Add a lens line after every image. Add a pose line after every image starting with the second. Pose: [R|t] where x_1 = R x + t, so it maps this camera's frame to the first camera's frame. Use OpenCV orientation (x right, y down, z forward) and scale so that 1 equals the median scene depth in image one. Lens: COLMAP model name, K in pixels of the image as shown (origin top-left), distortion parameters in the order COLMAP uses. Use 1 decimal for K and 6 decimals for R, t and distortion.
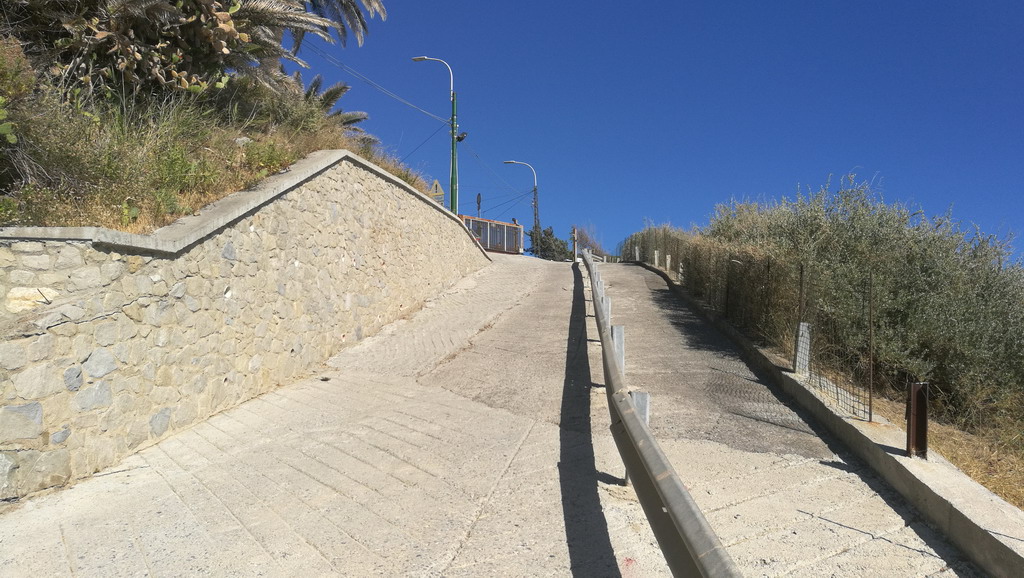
lens RADIAL K [[843.2, 0, 510.2], [0, 843.2, 289.1], [0, 0, 1]] dist [0.037923, -0.036422]
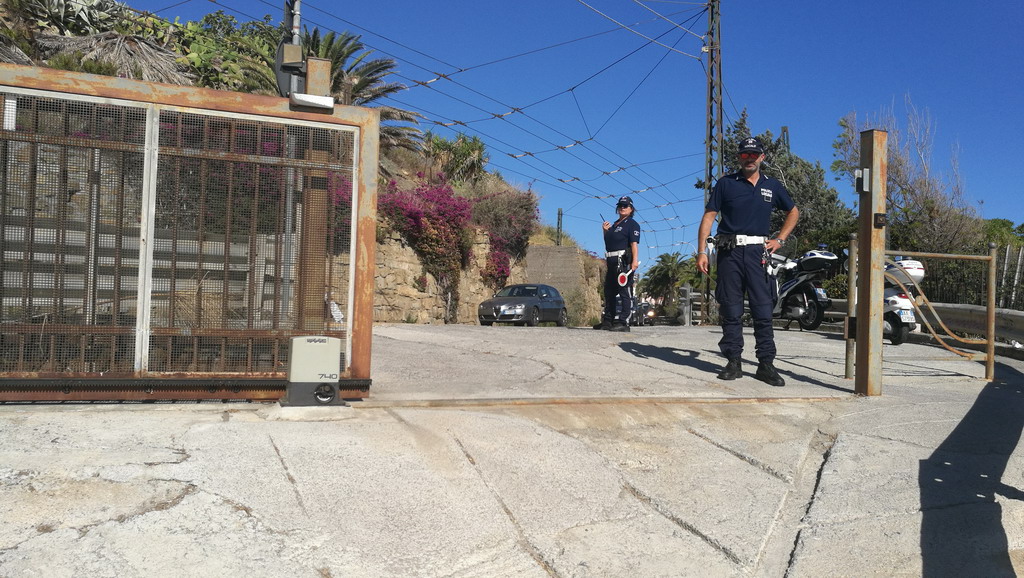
lens RADIAL K [[843.2, 0, 509.1], [0, 843.2, 280.6], [0, 0, 1]] dist [0.037923, -0.036422]
pose [[0.958374, 0.026730, -0.284260, 0.063766], [0.000970, 0.995297, 0.096862, -0.064725], [0.285513, -0.093106, 0.953842, 0.906345]]
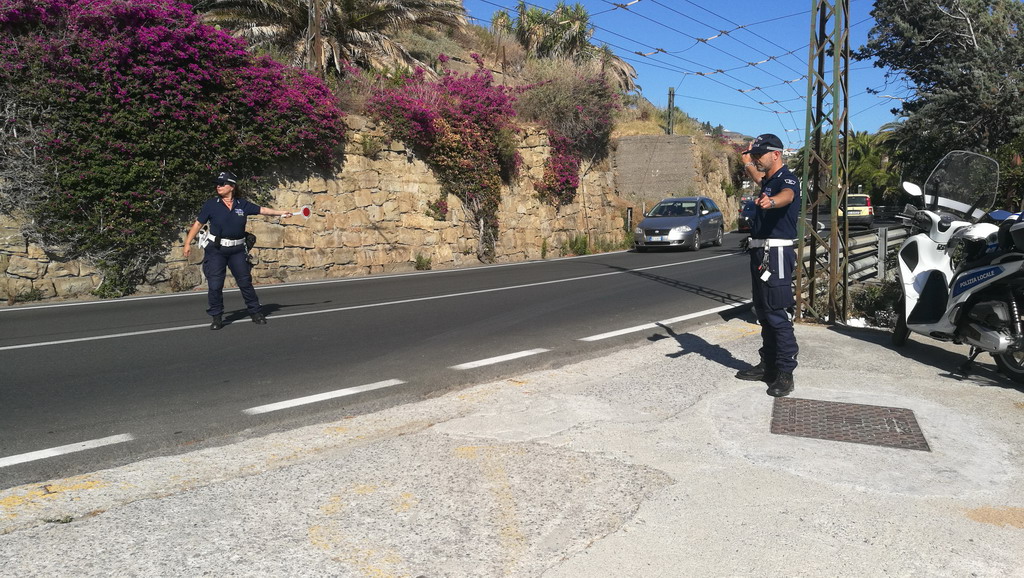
lens RADIAL K [[843.2, 0, 511.0], [0, 843.2, 293.6], [0, 0, 1]] dist [0.037923, -0.036422]
pose [[0.896563, 0.061329, -0.438649, 0.064358], [0.053145, 0.968316, 0.244009, -0.065449], [0.439716, -0.242082, 0.864897, 0.939057]]
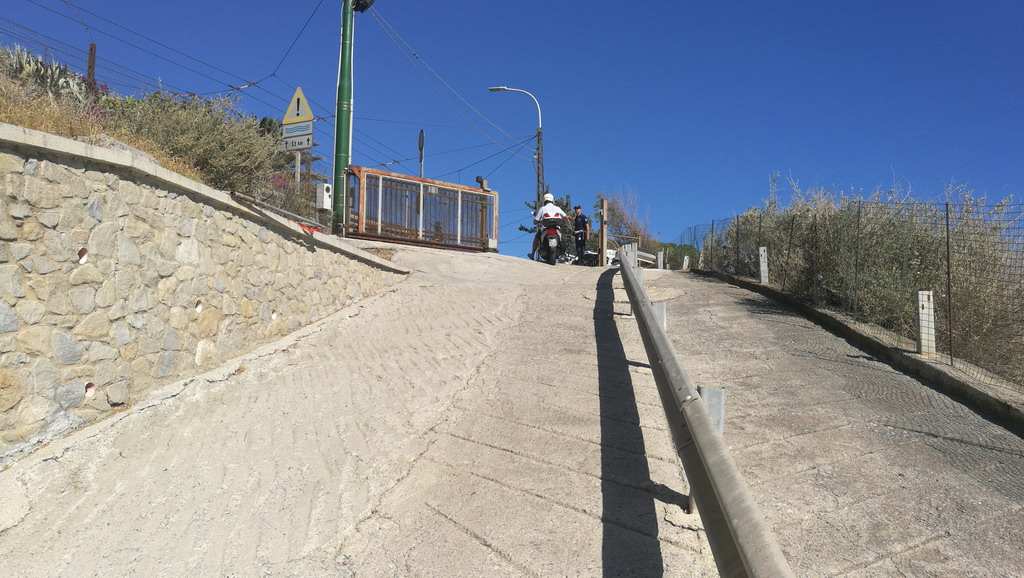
lens RADIAL K [[843.2, 0, 515.1], [0, 843.2, 291.4], [0, 0, 1]] dist [0.037923, -0.036422]
pose [[0.999615, 0.012300, -0.024876, 0.038242], [-0.011330, 0.999183, 0.038788, -0.036659], [0.025333, -0.038491, 0.998938, 0.510197]]
